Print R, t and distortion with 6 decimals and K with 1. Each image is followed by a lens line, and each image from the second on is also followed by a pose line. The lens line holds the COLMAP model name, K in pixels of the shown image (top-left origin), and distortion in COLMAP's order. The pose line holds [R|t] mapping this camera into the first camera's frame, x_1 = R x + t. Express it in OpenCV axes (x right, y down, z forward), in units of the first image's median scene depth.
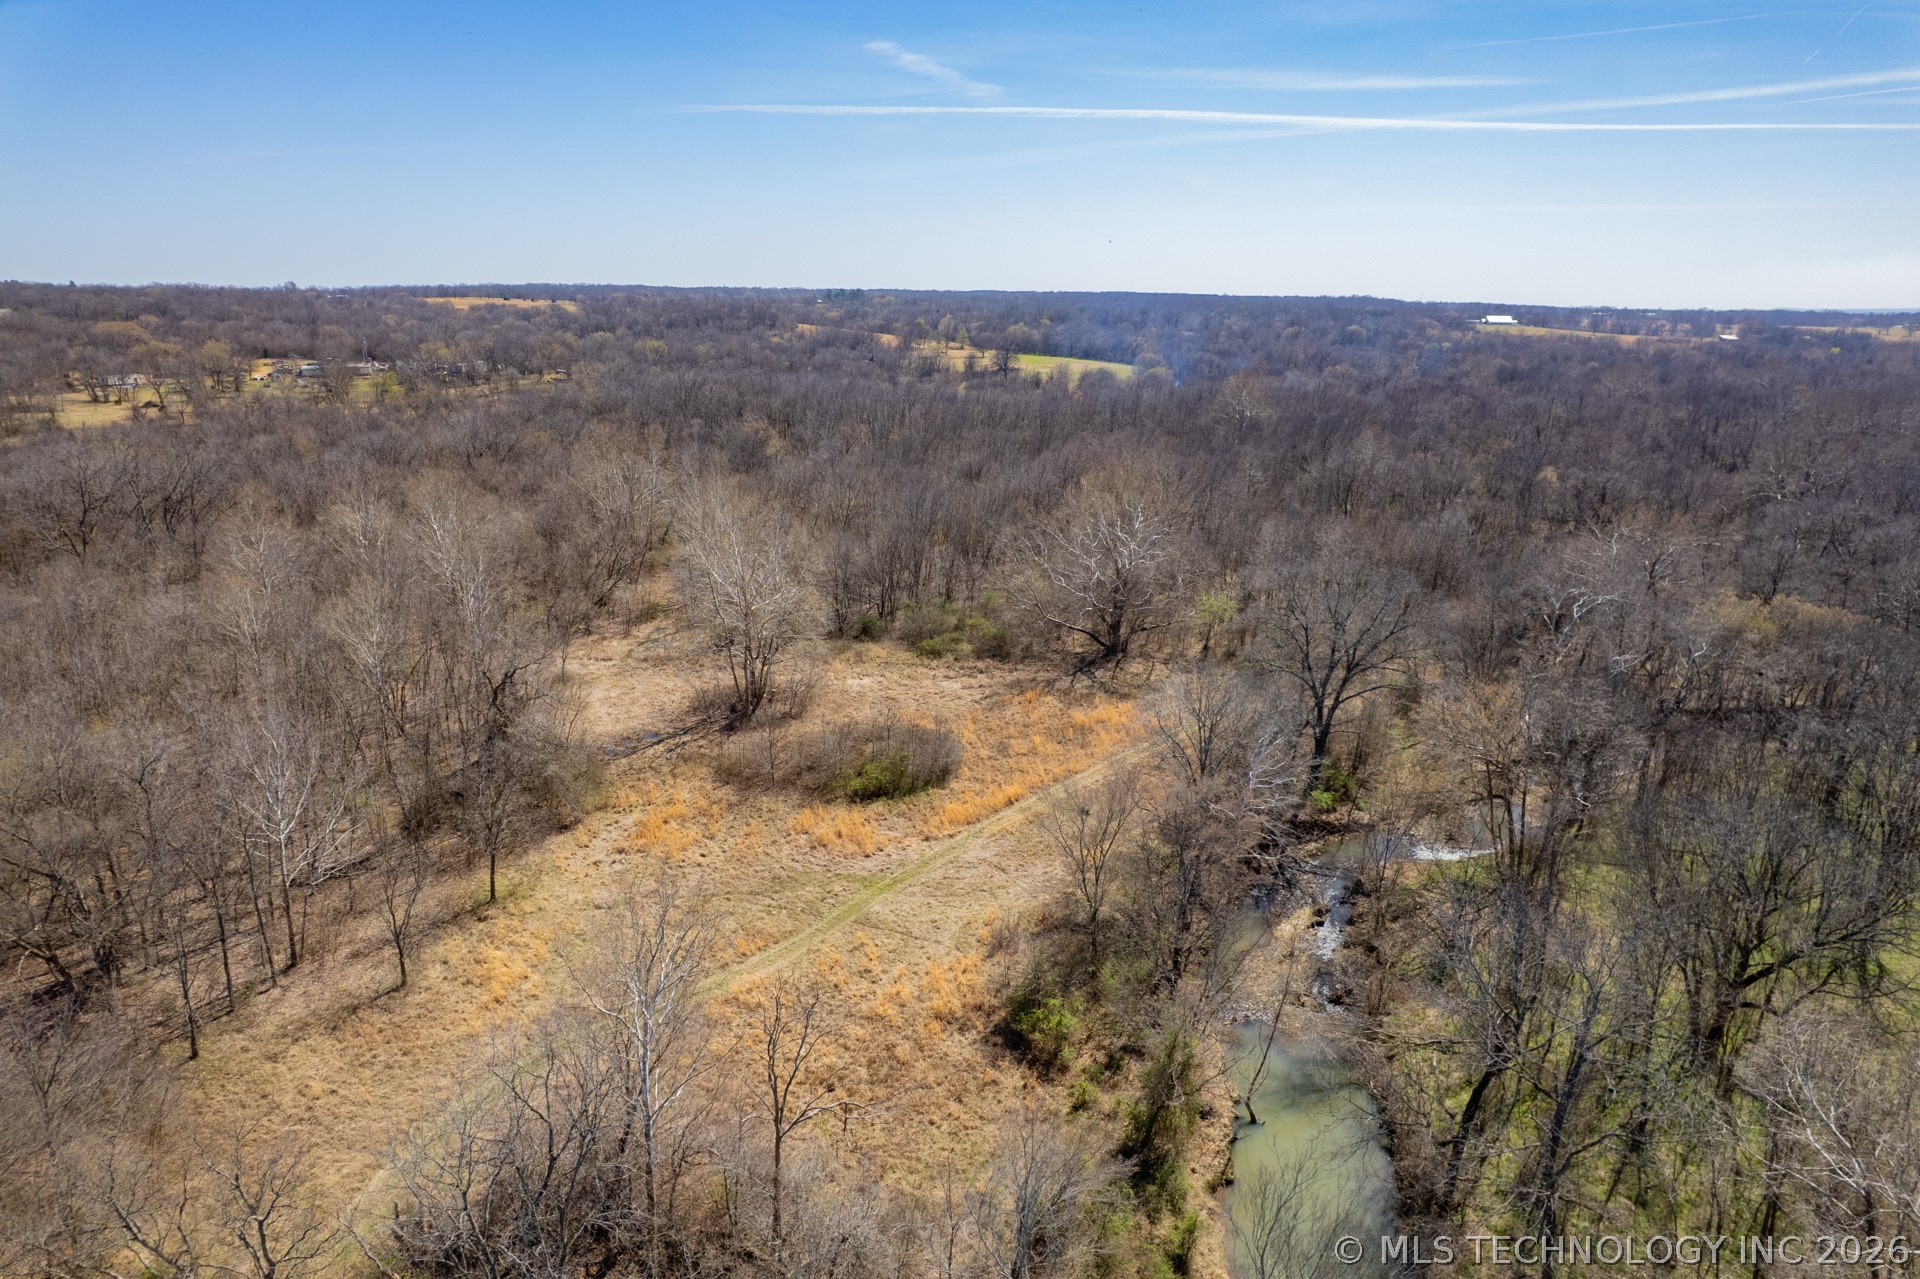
lens RADIAL K [[1223.8, 0, 960.0], [0, 1223.8, 639.5], [0, 0, 1]] dist [-0.067815, 0.053444]
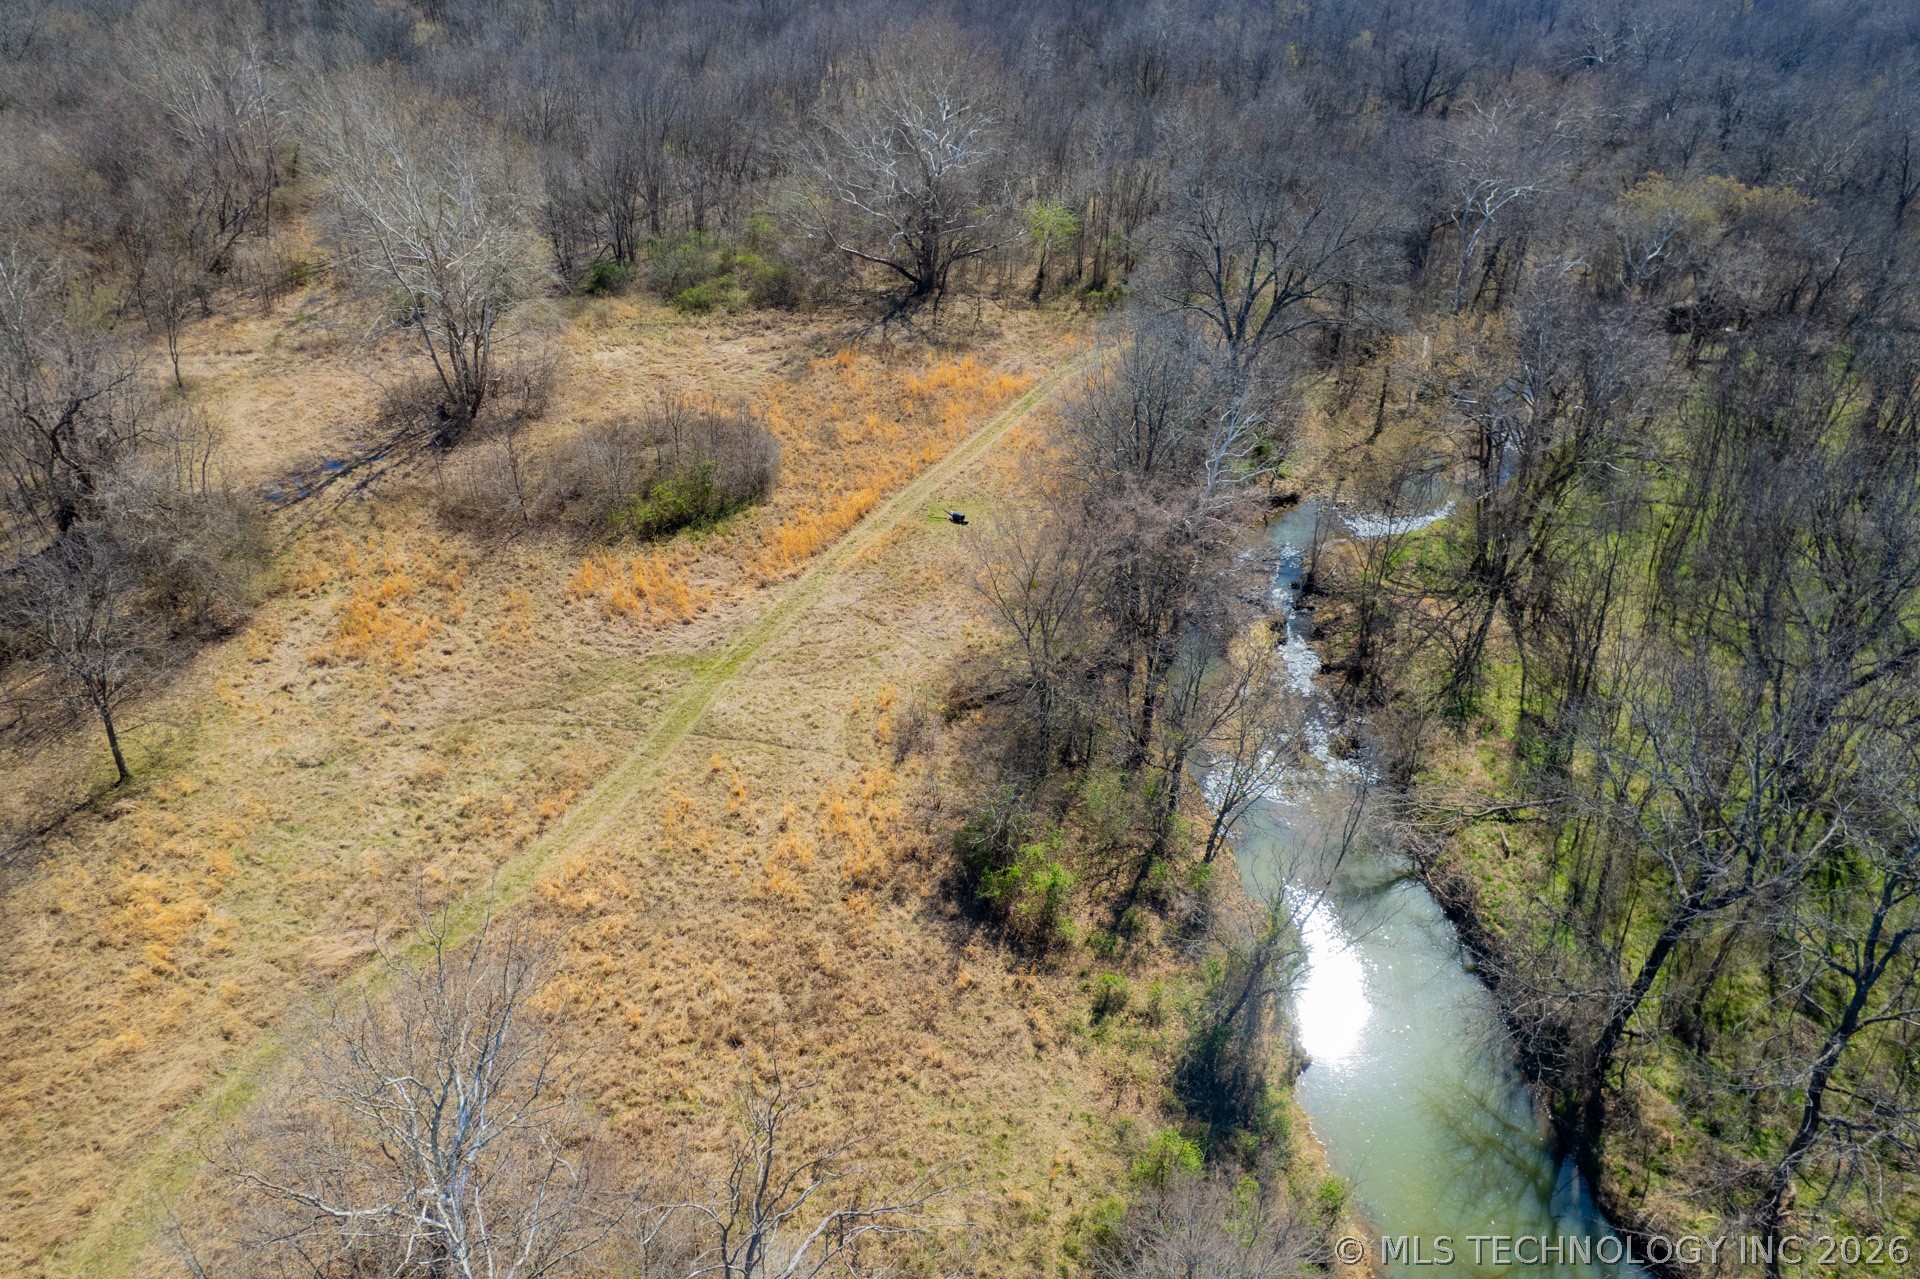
lens RADIAL K [[1210.6, 0, 952.8], [0, 1210.6, 645.6], [0, 0, 1]] dist [-0.079018, 0.079772]
pose [[0.971891, -0.128011, 0.197590, -0.058271], [0.060313, 0.946632, 0.316623, -0.021842], [-0.227576, -0.295805, 0.927744, 0.268936]]
